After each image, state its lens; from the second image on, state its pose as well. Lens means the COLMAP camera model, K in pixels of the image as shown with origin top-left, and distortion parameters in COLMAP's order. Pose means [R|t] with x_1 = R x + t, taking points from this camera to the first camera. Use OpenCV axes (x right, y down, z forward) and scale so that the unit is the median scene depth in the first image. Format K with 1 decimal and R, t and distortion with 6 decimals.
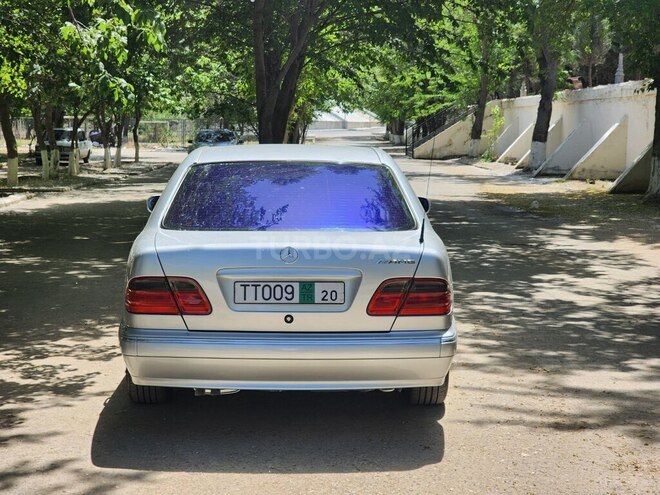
lens RADIAL K [[1262.3, 0, 322.9], [0, 1262.3, 239.4], [0, 0, 1]] dist [-0.152782, 2.114771]
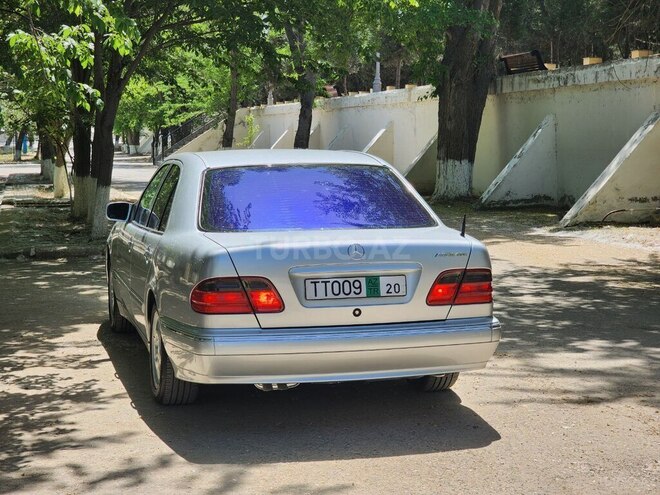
lens RADIAL K [[1262.3, 0, 322.9], [0, 1262.3, 239.4], [0, 0, 1]] dist [-0.152782, 2.114771]
pose [[0.975271, -0.031233, 0.218793, -0.246476], [0.032802, 0.999456, -0.003540, 0.004335], [-0.218564, 0.010630, 0.975765, -0.019557]]
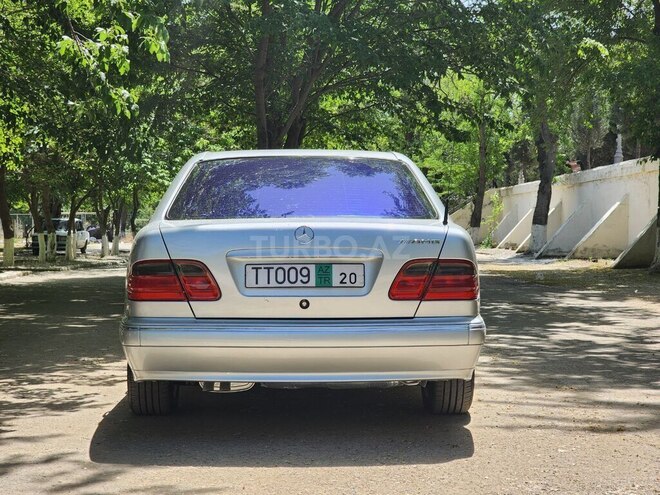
lens RADIAL K [[1264.7, 0, 330.0], [0, 1264.7, 247.5], [0, 0, 1]] dist [-0.218336, 3.145551]
pose [[0.999928, -0.008675, 0.008246, -0.013525], [0.009258, 0.997252, -0.073509, 0.078333], [-0.007585, 0.073580, 0.997260, 0.063485]]
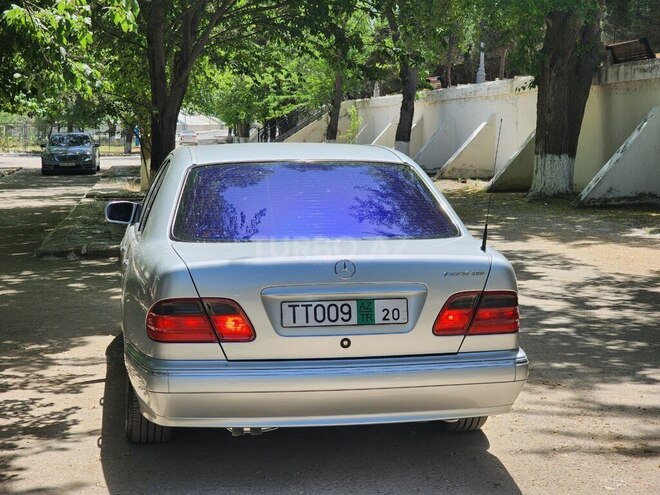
lens RADIAL K [[1262.3, 0, 322.9], [0, 1262.3, 239.4], [0, 0, 1]] dist [-0.152782, 2.114771]
pose [[0.991523, -0.021328, 0.128165, -0.131477], [0.021566, 0.999767, -0.000469, -0.006707], [-0.128126, 0.003229, 0.991753, 0.128434]]
